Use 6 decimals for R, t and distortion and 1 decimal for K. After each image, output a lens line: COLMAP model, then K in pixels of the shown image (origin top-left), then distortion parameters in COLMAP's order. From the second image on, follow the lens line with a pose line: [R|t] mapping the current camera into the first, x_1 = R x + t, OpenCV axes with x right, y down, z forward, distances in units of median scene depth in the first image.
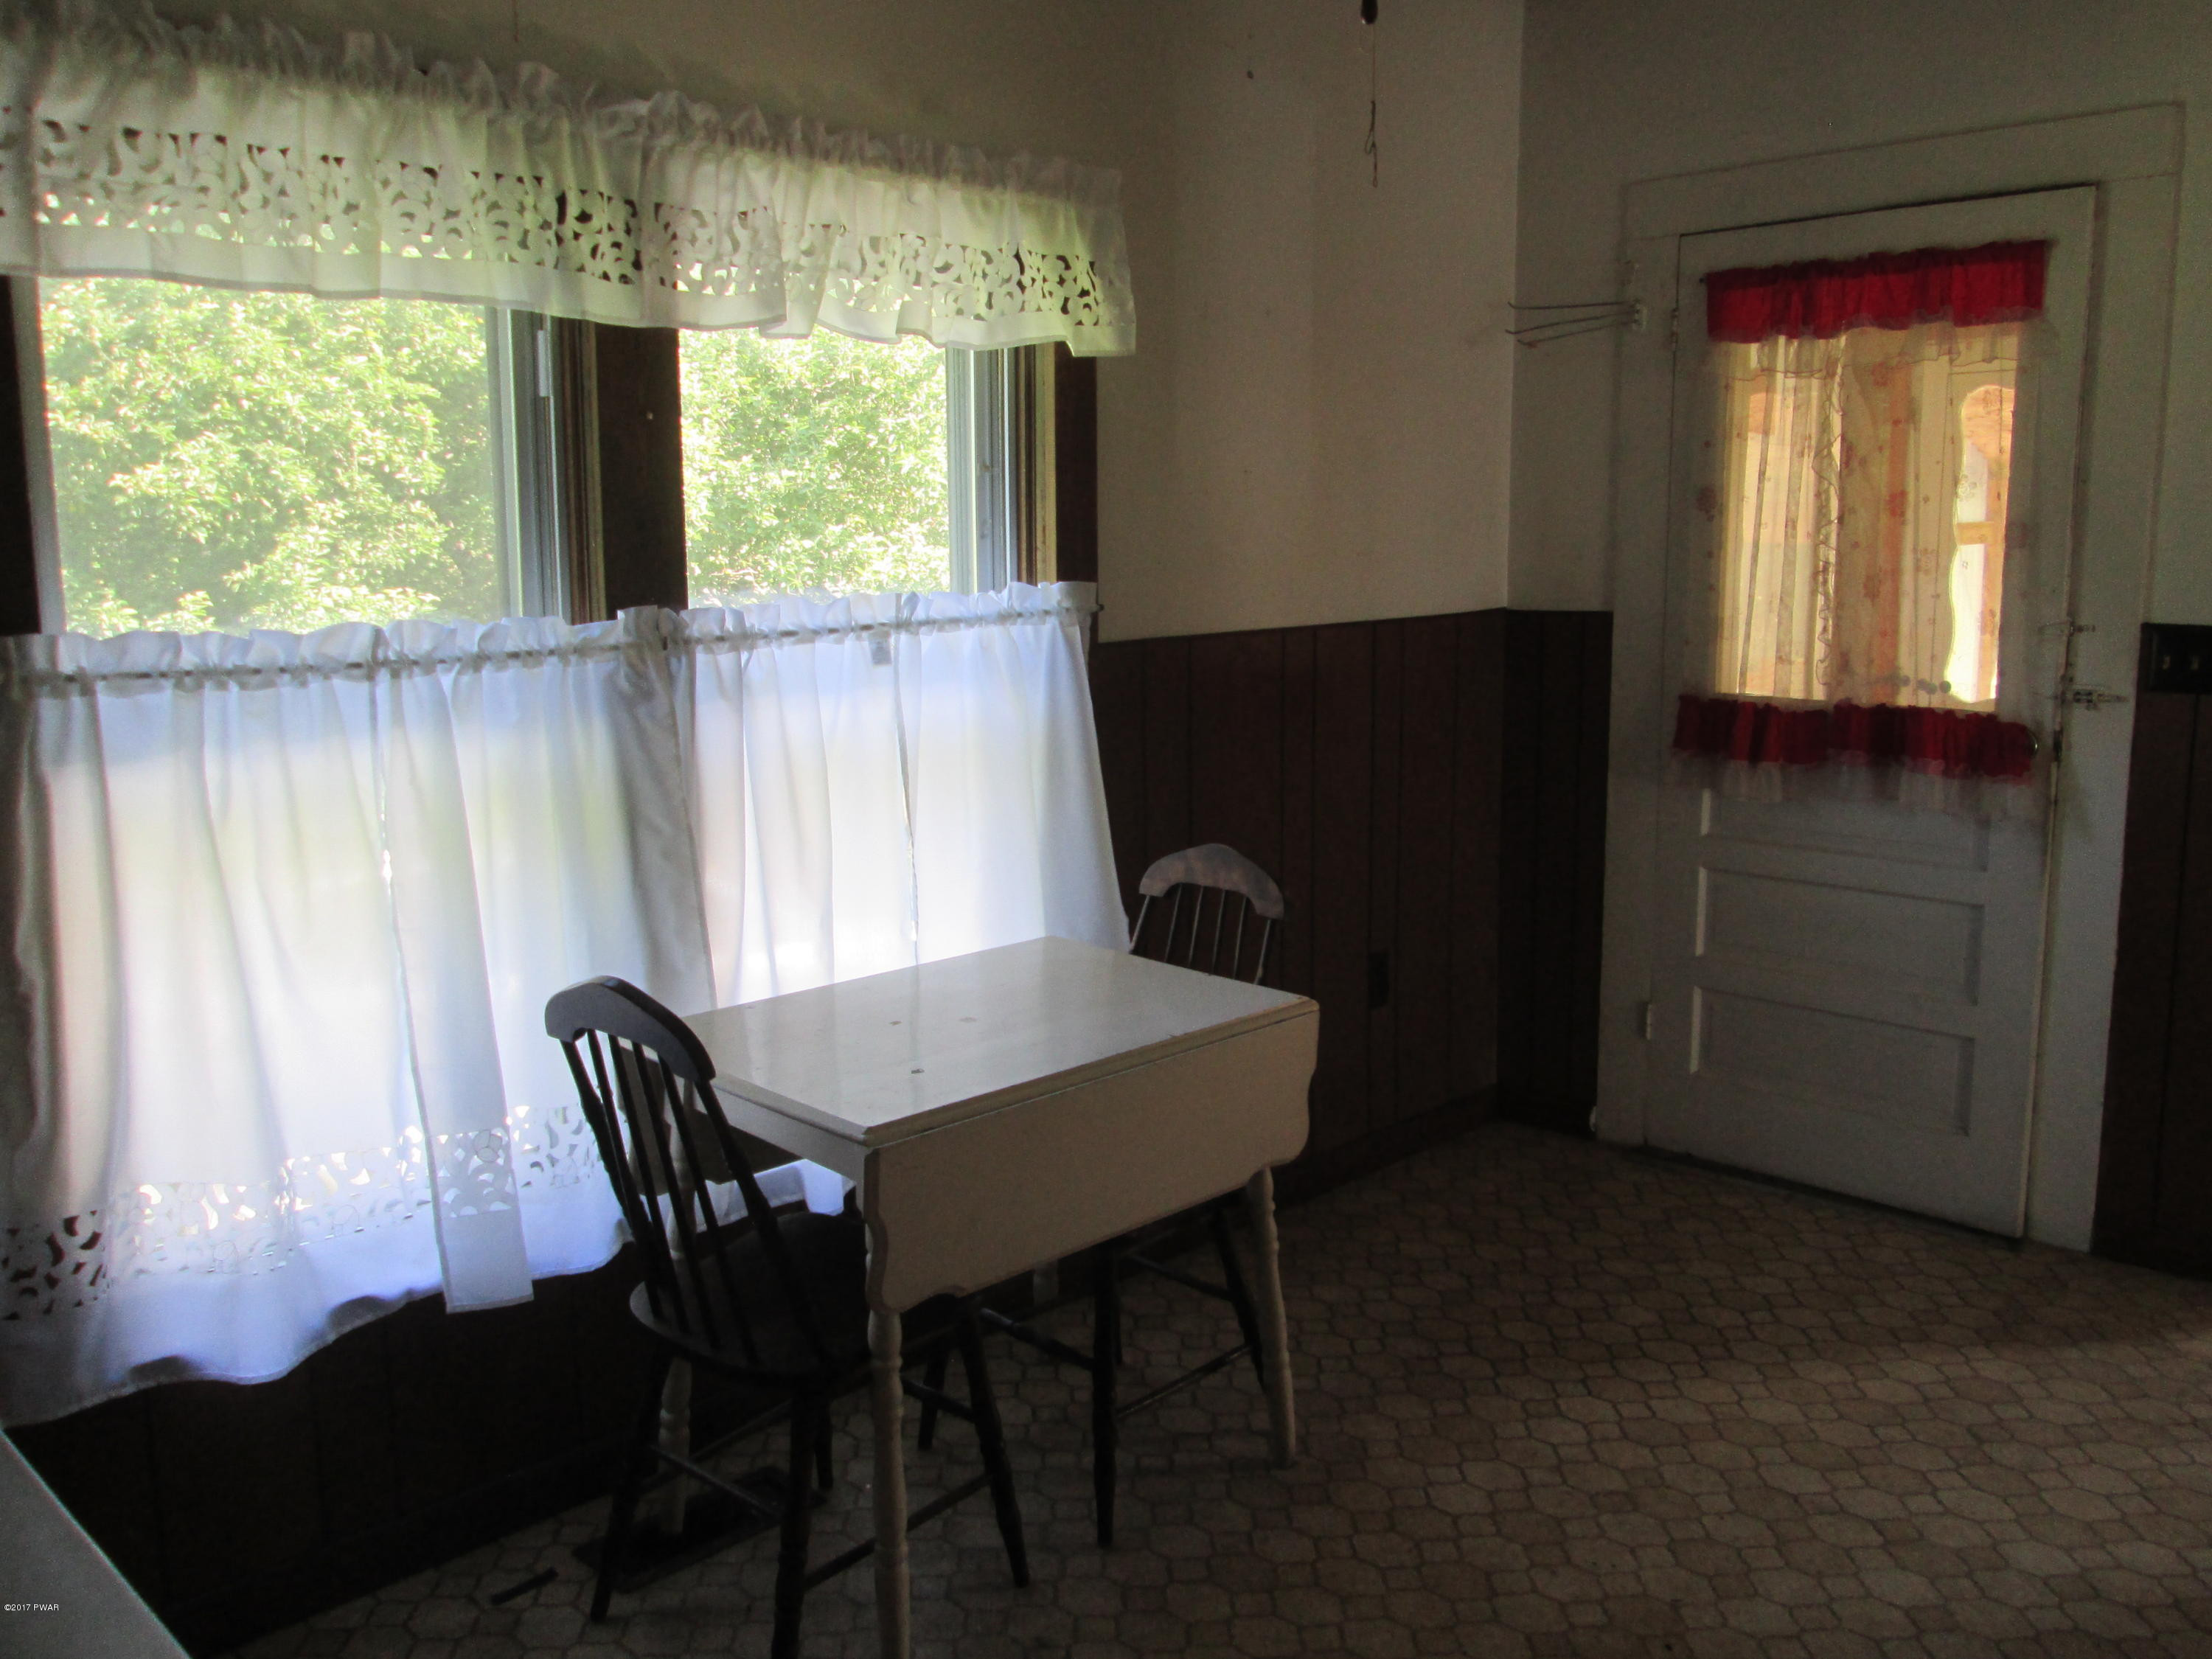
lens RADIAL K [[1821.4, 0, 1106.0], [0, 1821.4, 829.5], [0, 0, 1]] dist [-0.081840, 0.086372]
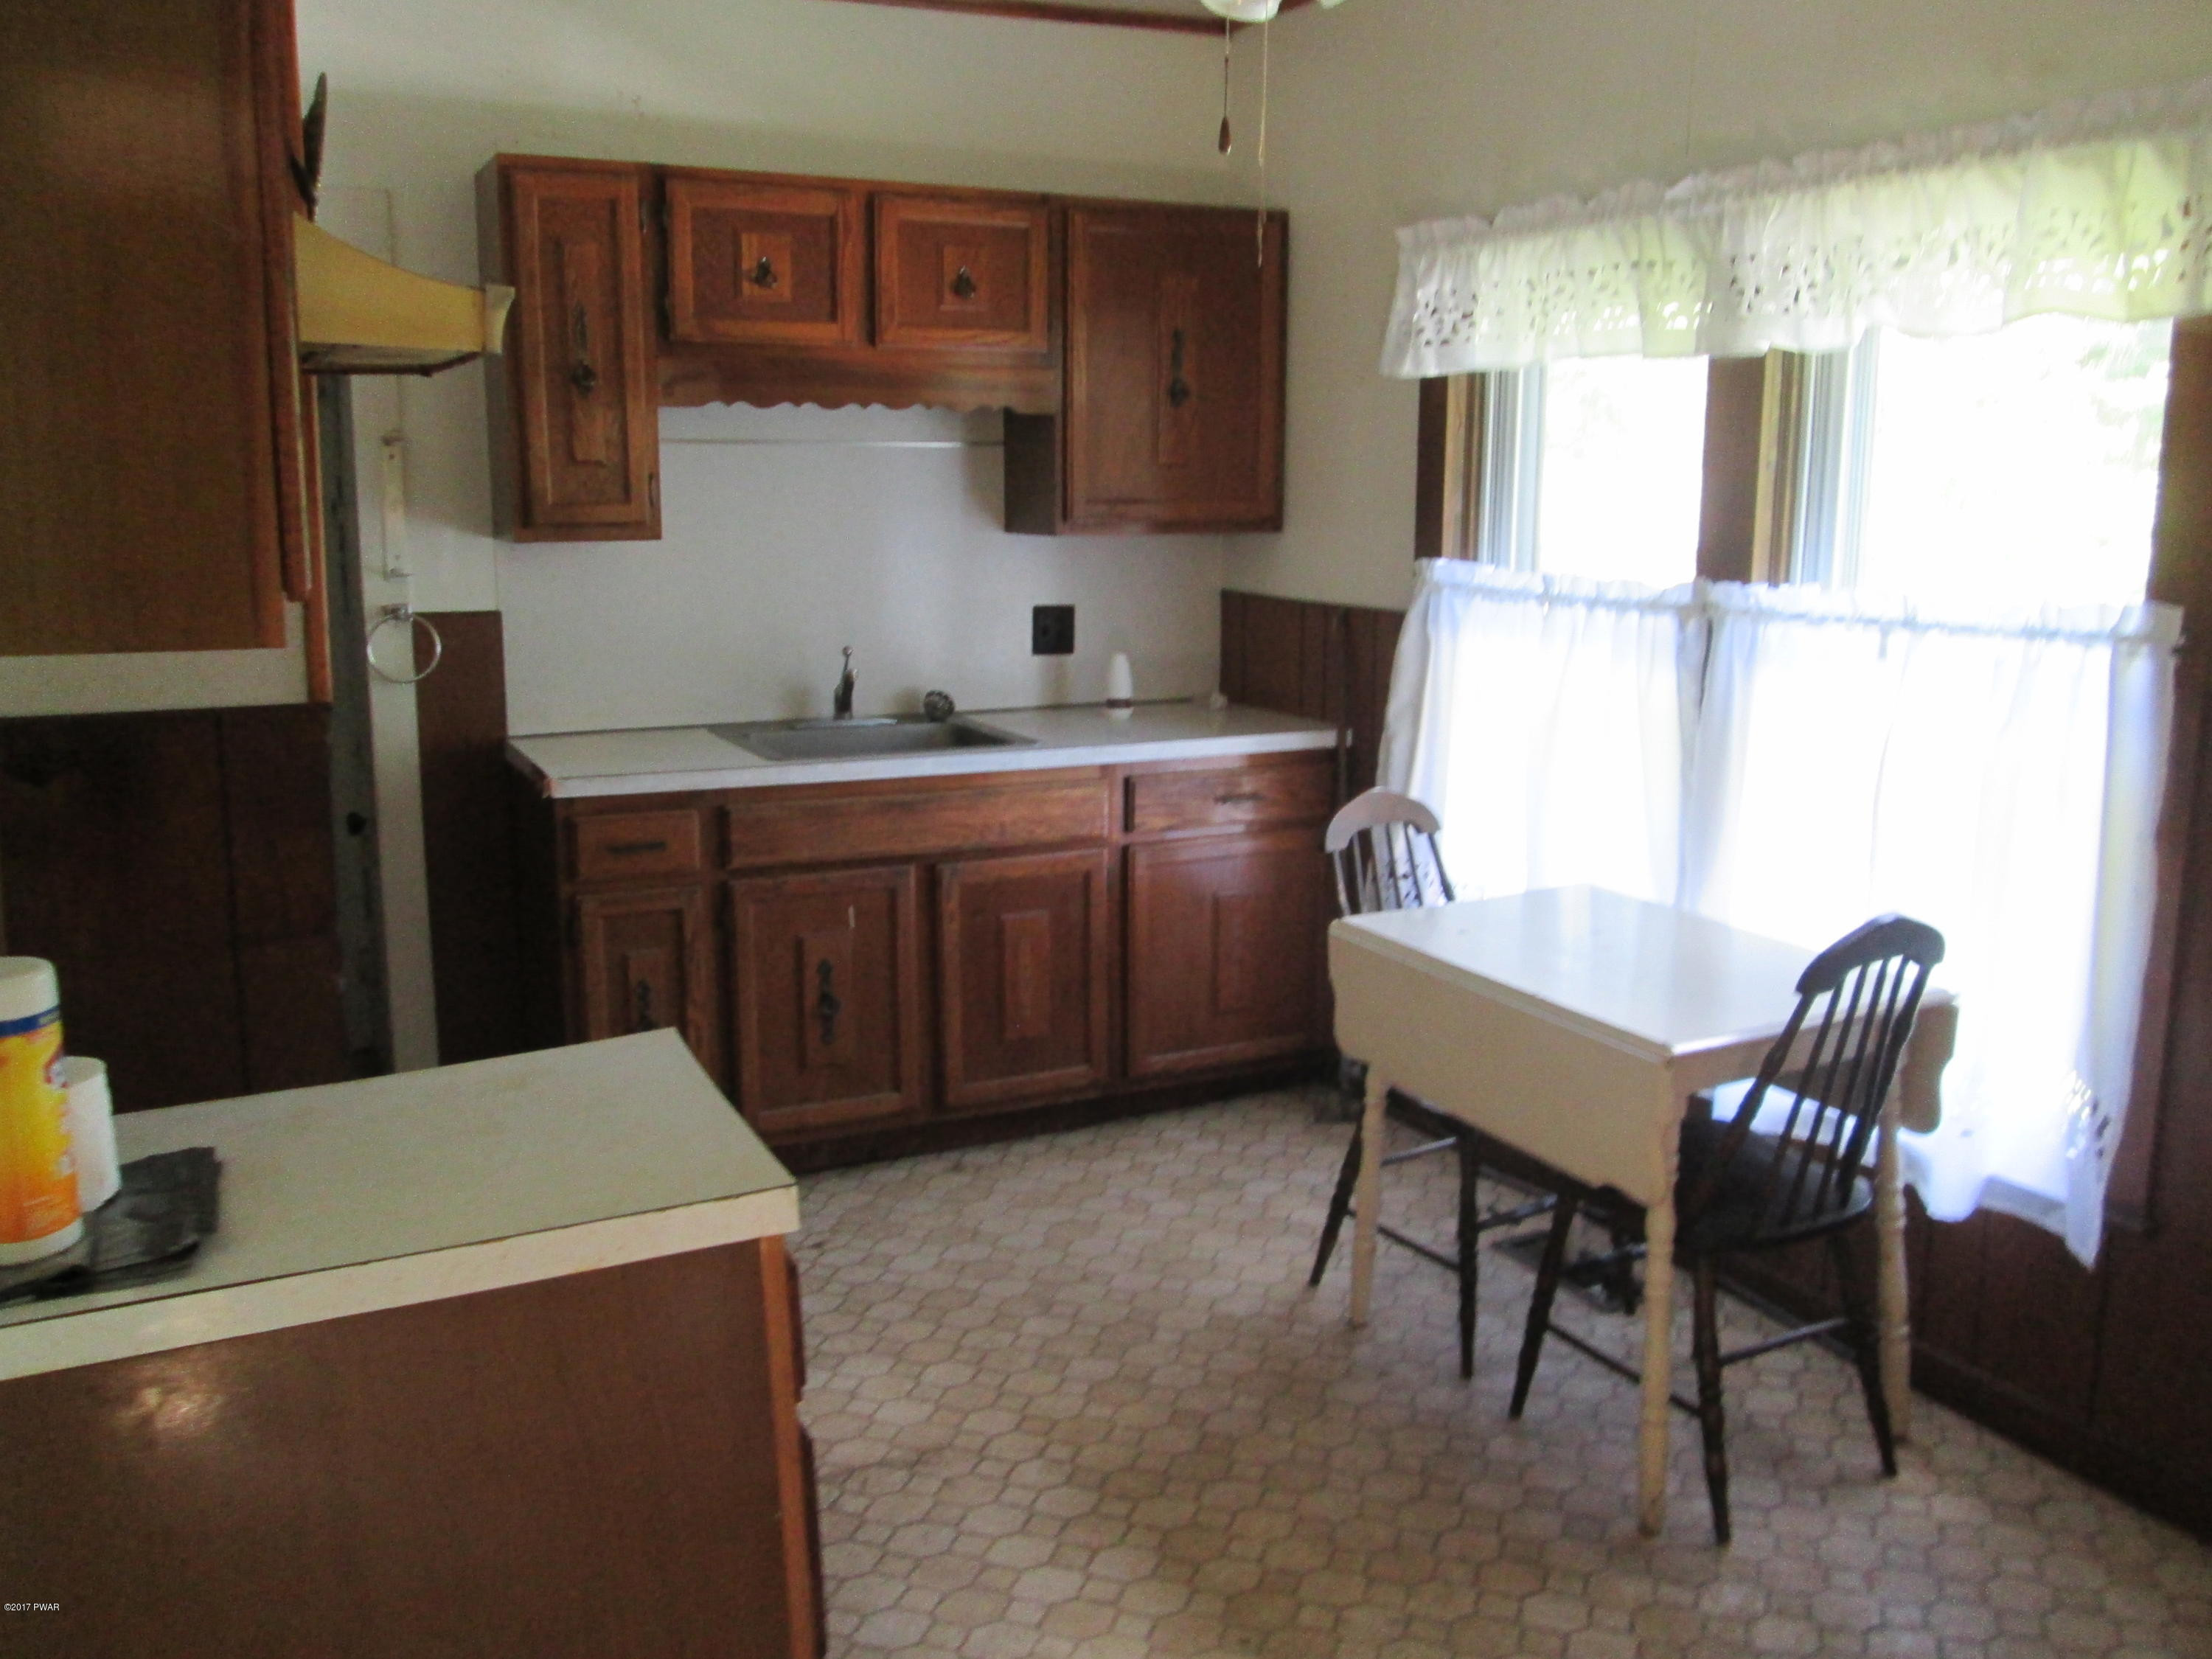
lens RADIAL K [[1821.4, 0, 1106.0], [0, 1821.4, 829.5], [0, 0, 1]] dist [-0.081840, 0.086372]
pose [[-0.333911, 0.176198, -0.925990, 1.031622], [-0.165286, 0.956208, 0.241550, -0.181178], [0.928000, 0.233710, -0.290165, 0.962801]]
